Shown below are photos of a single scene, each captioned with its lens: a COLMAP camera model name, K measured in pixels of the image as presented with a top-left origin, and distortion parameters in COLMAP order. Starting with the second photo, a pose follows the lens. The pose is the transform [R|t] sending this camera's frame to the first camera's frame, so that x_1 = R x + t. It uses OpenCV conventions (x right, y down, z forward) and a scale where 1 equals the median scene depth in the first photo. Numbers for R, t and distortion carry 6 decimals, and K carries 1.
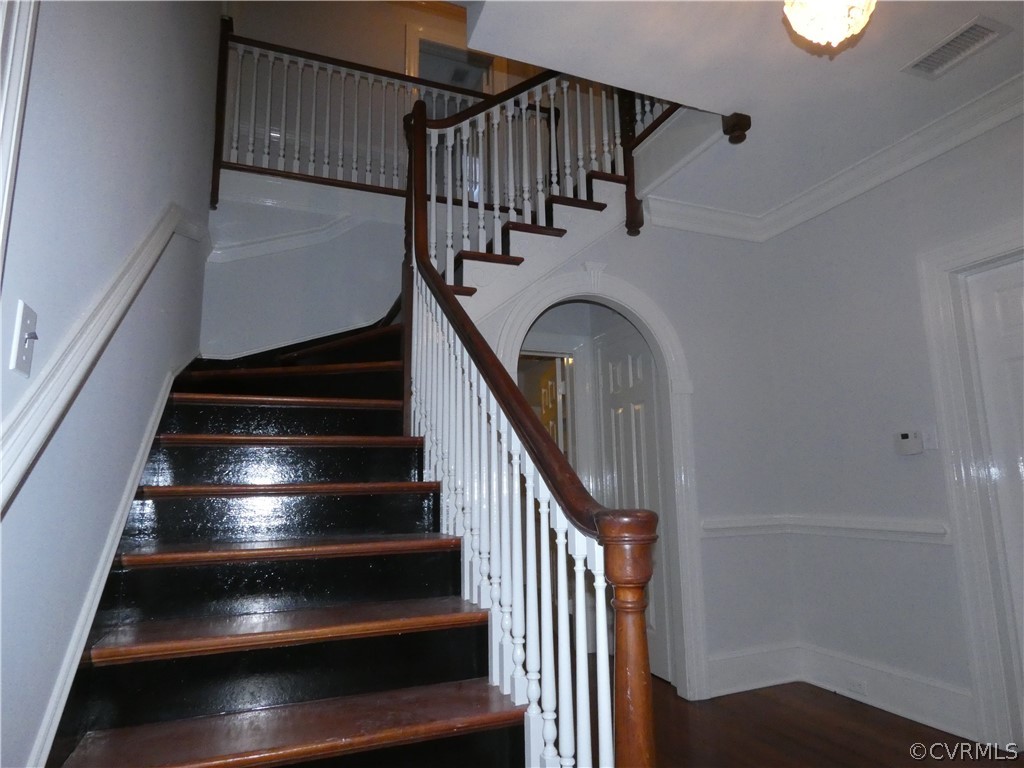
lens RADIAL K [[613.8, 0, 510.5], [0, 613.8, 379.4], [0, 0, 1]] dist [-0.000896, -0.000191]
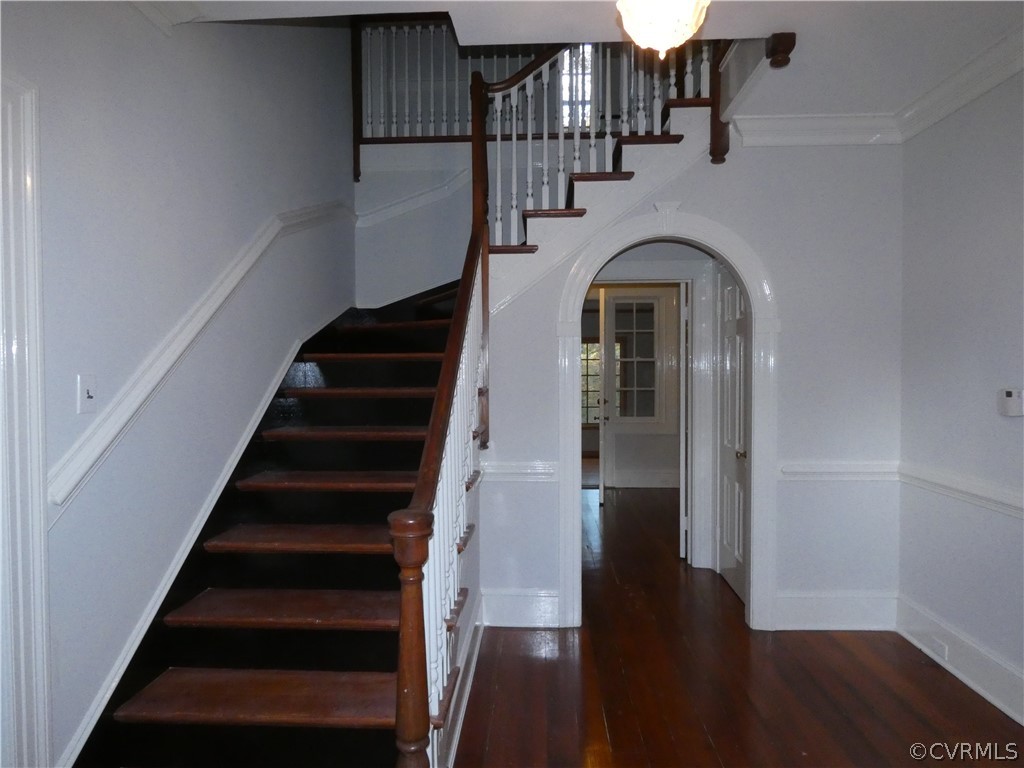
lens RADIAL K [[613.8, 0, 510.5], [0, 613.8, 379.4], [0, 0, 1]] dist [-0.000896, -0.000191]
pose [[0.910287, 0.021328, -0.413428, 0.316743], [0.059219, 0.981693, 0.181032, -0.103913], [0.409720, -0.189274, 0.892359, -0.025962]]
